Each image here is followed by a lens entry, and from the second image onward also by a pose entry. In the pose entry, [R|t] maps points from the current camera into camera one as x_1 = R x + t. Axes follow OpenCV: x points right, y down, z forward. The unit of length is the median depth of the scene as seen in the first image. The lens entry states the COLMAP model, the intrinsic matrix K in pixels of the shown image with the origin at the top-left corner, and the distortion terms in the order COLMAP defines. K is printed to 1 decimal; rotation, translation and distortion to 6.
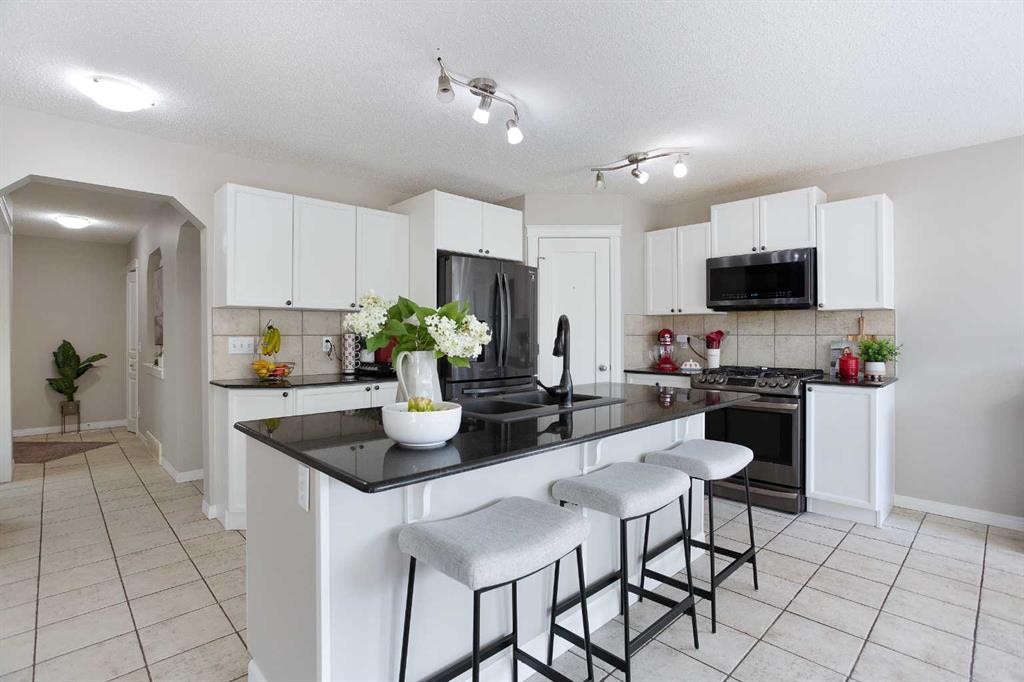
lens RADIAL K [[493.7, 0, 512.2], [0, 493.7, 332.2], [0, 0, 1]] dist [-0.032049, 0.014566]
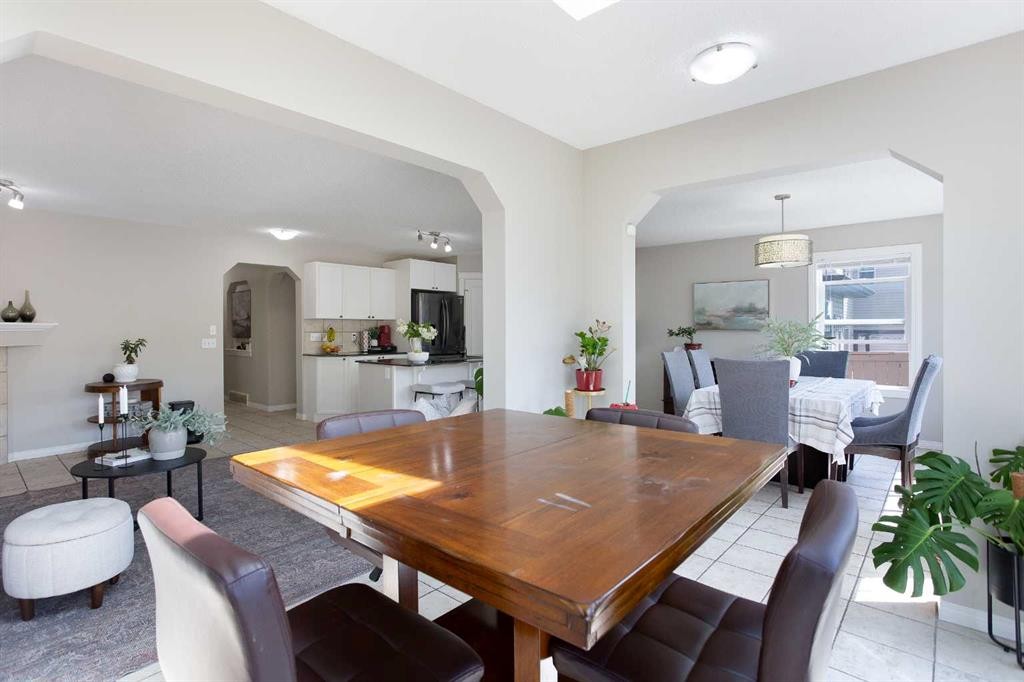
lens RADIAL K [[493.7, 0, 508.0], [0, 493.7, 332.1], [0, 0, 1]] dist [-0.032049, 0.014566]
pose [[0.995766, 0.001355, 0.091915, 0.054043], [-0.002189, 0.999957, 0.008965, -0.012034], [-0.091899, -0.009128, 0.995727, -1.010041]]
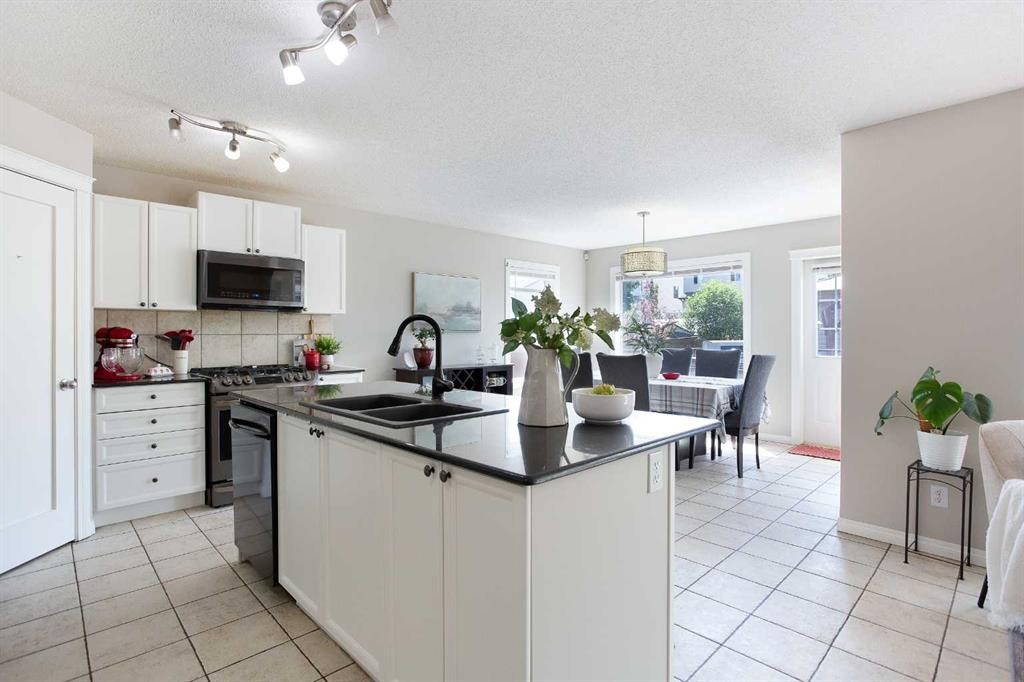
lens RADIAL K [[493.7, 0, 517.0], [0, 493.7, 335.7], [0, 0, 1]] dist [-0.032049, 0.014566]
pose [[-0.012076, -0.005257, 0.999913, -0.538152], [-0.004784, 0.999975, 0.005200, -0.000126], [-0.999916, -0.004721, -0.012101, 0.463441]]
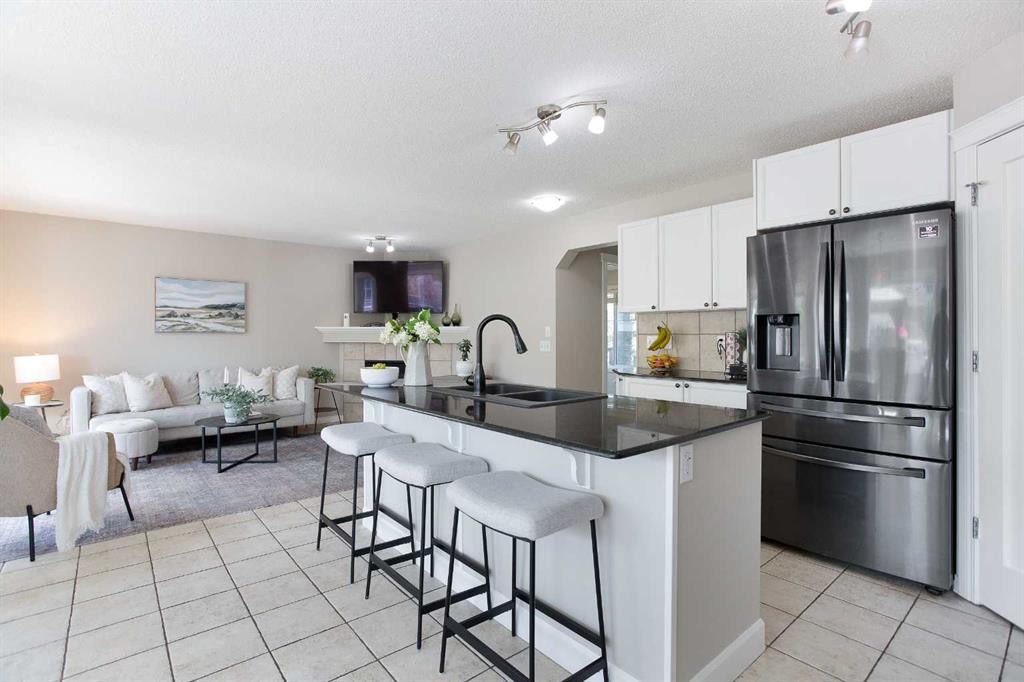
lens RADIAL K [[493.7, 0, 510.0], [0, 493.7, 333.1], [0, 0, 1]] dist [-0.032049, 0.014566]
pose [[-0.069442, -0.002368, -0.997583, 0.682151], [0.001353, 0.999996, -0.002468, 0.005667], [0.997585, -0.001521, -0.069438, 0.633505]]
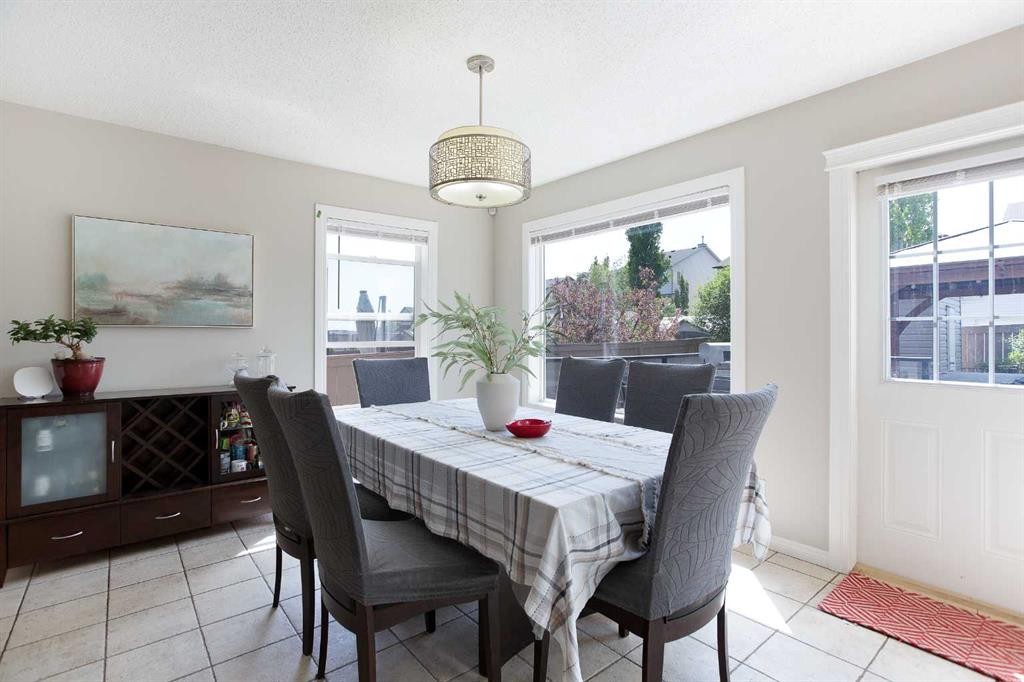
lens RADIAL K [[493.7, 0, 506.0], [0, 493.7, 335.5], [0, 0, 1]] dist [-0.032049, 0.014566]
pose [[0.074834, -0.002639, 0.997193, 0.208732], [-0.002722, 0.999992, 0.002850, 0.006119], [-0.997192, -0.002927, 0.074826, 0.021149]]
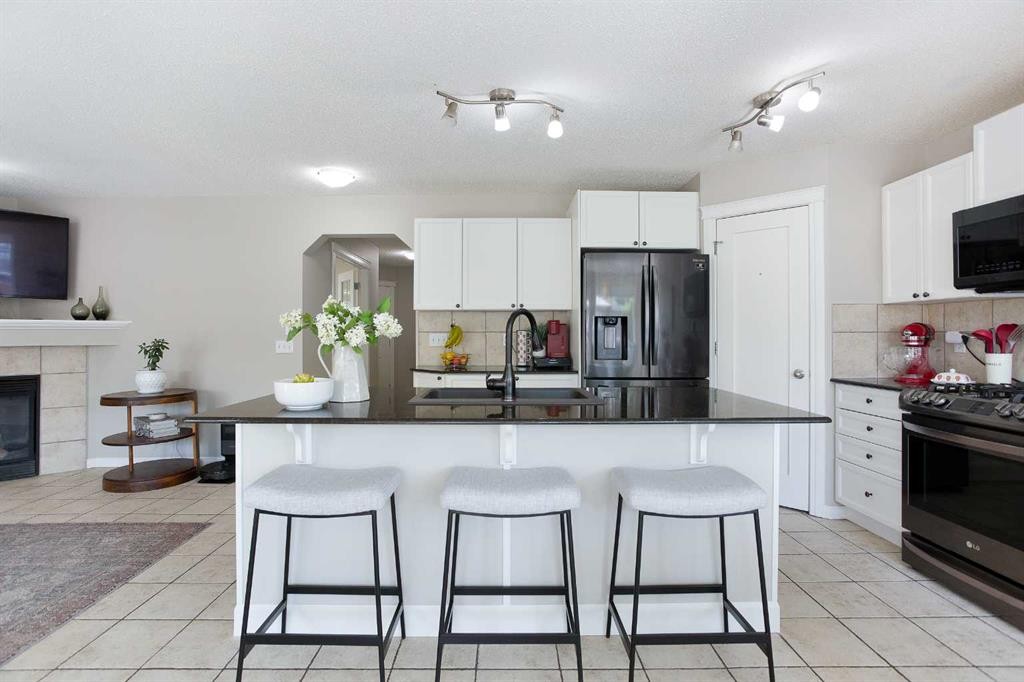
lens RADIAL K [[493.7, 0, 507.9], [0, 493.7, 332.4], [0, 0, 1]] dist [-0.032049, 0.014566]
pose [[0.727056, -0.002002, -0.686575, 0.433369], [0.000721, 0.999997, -0.002152, 0.009025], [0.686578, 0.001070, 0.727055, 0.149838]]
